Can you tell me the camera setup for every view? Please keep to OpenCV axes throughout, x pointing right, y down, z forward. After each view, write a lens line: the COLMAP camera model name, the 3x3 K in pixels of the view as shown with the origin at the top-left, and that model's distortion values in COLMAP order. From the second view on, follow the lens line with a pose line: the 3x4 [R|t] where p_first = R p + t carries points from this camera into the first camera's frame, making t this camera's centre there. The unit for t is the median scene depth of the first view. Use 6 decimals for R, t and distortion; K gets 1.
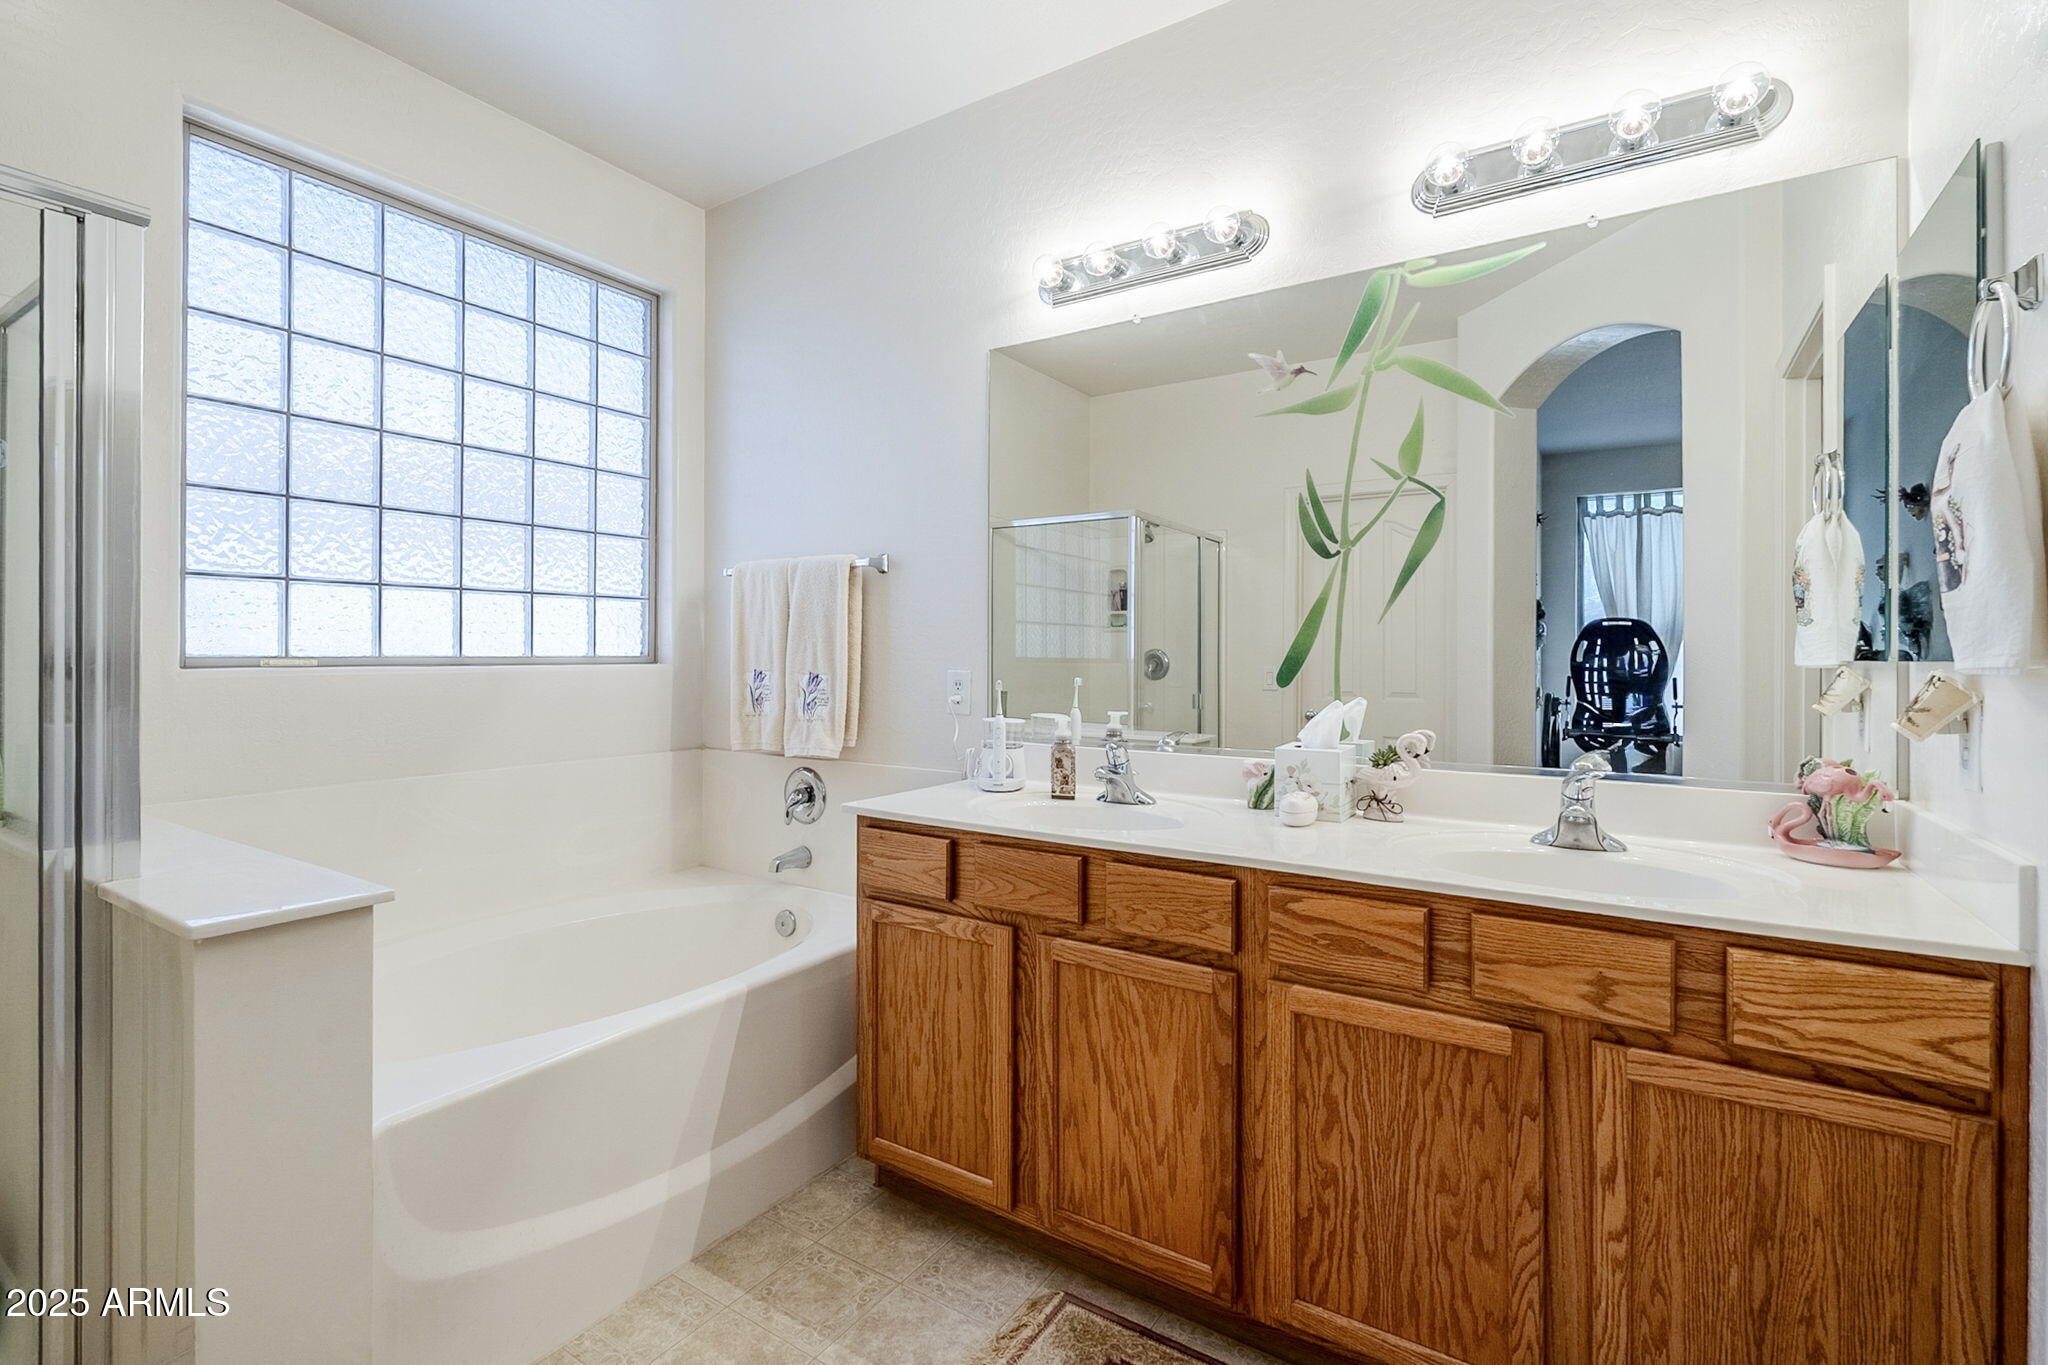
lens RADIAL K [[943.7, 0, 1029.4], [0, 943.7, 637.8], [0, 0, 1]] dist [0.001233, 0.000177]
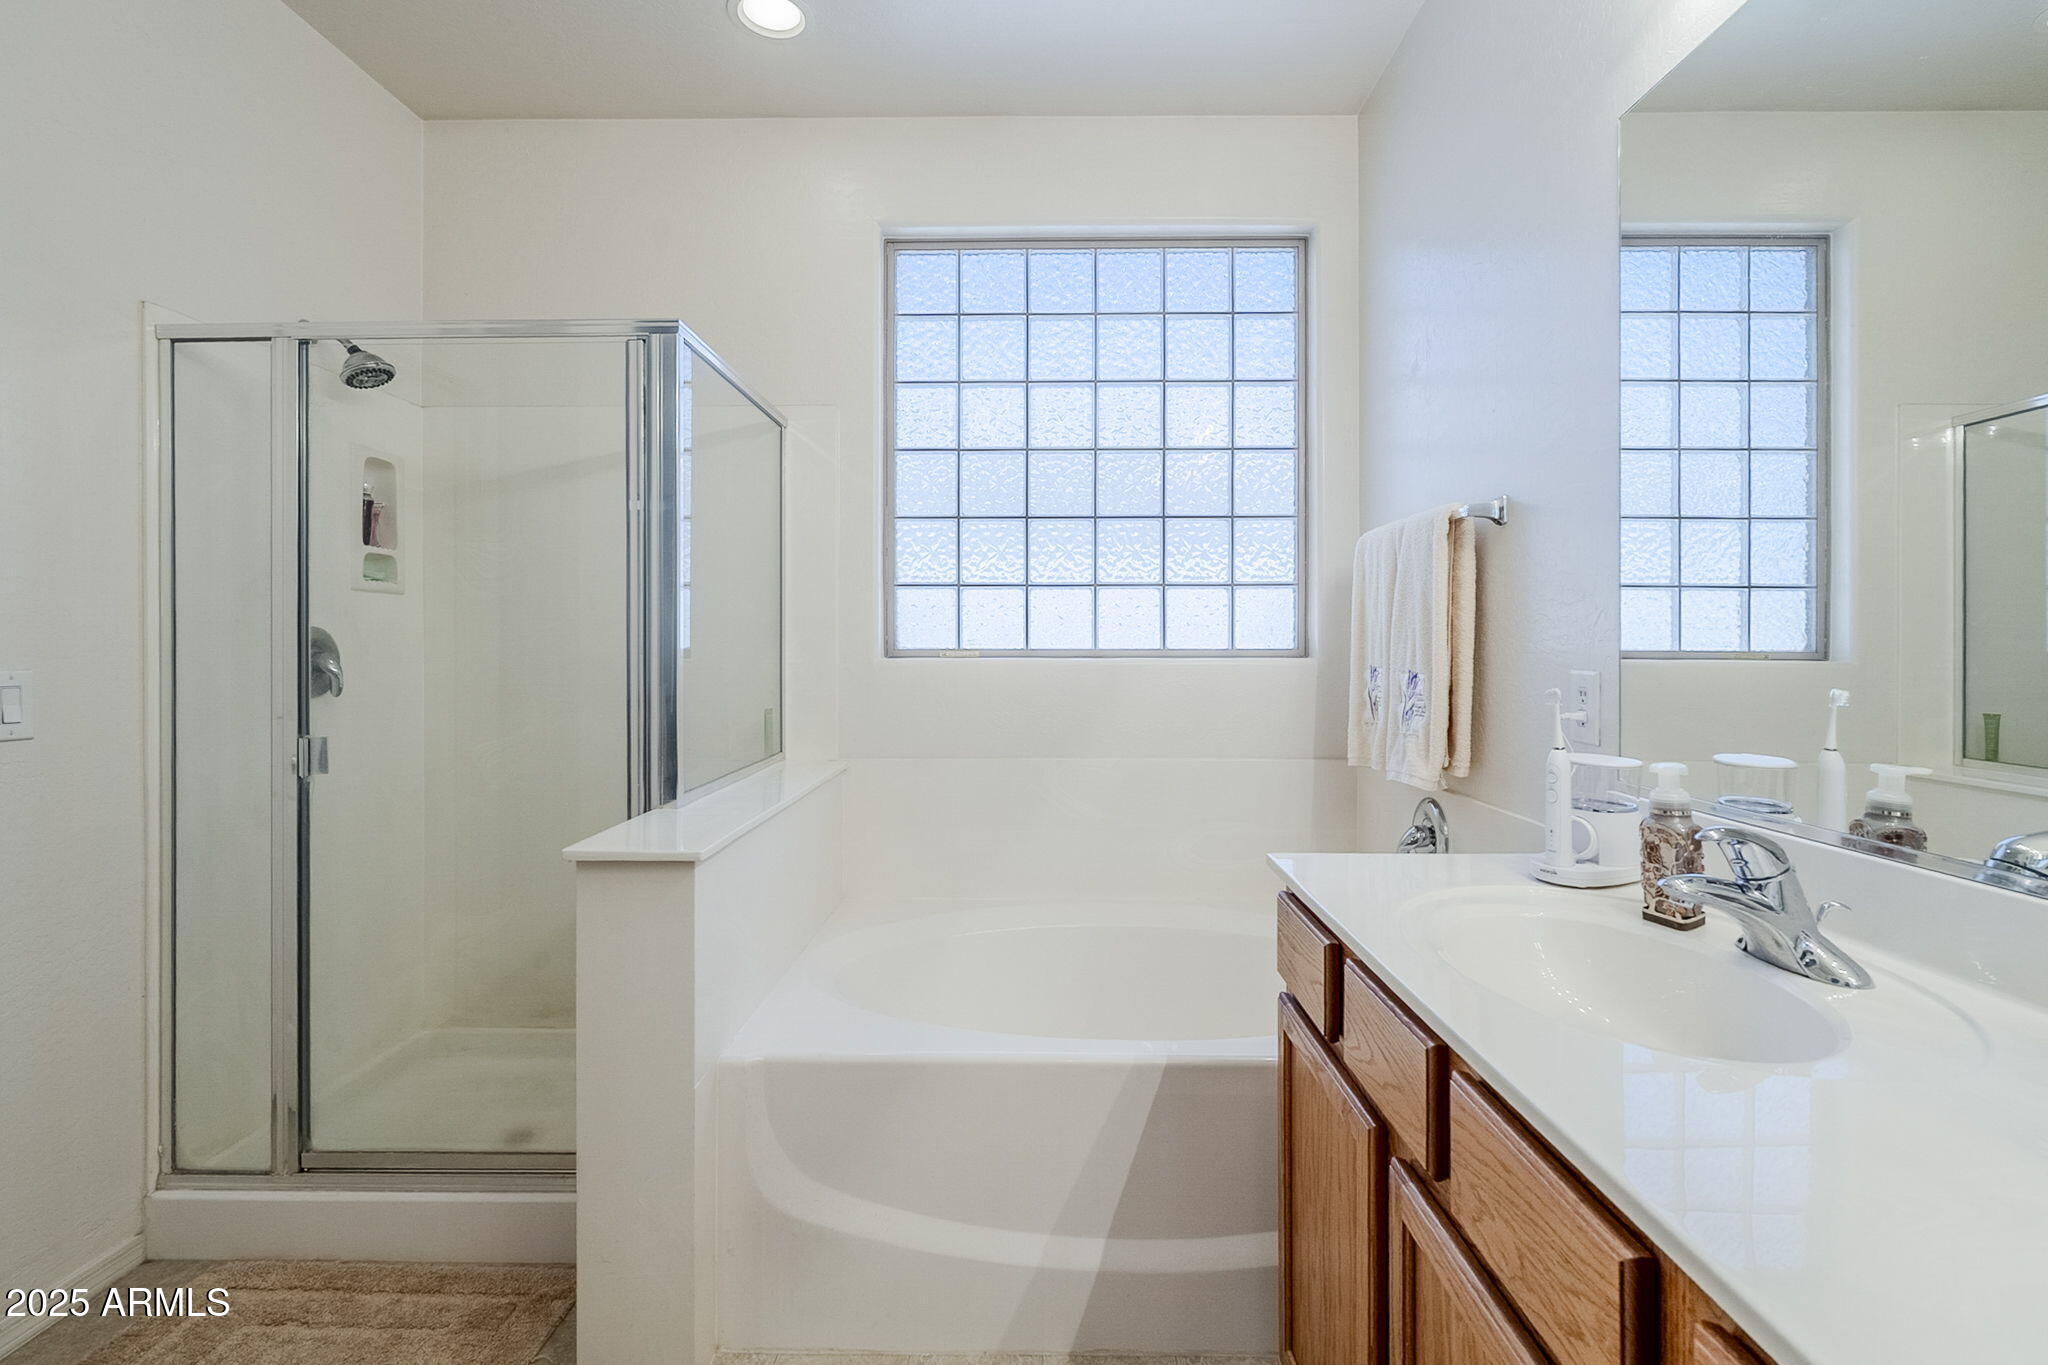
lens RADIAL K [[943.7, 0, 1029.4], [0, 943.7, 637.8], [0, 0, 1]] dist [0.001233, 0.000177]
pose [[0.522606, -0.010903, -0.852505, 0.243274], [0.016982, 0.999853, -0.002377, 0.007889], [0.852405, -0.013235, 0.522714, 0.358124]]
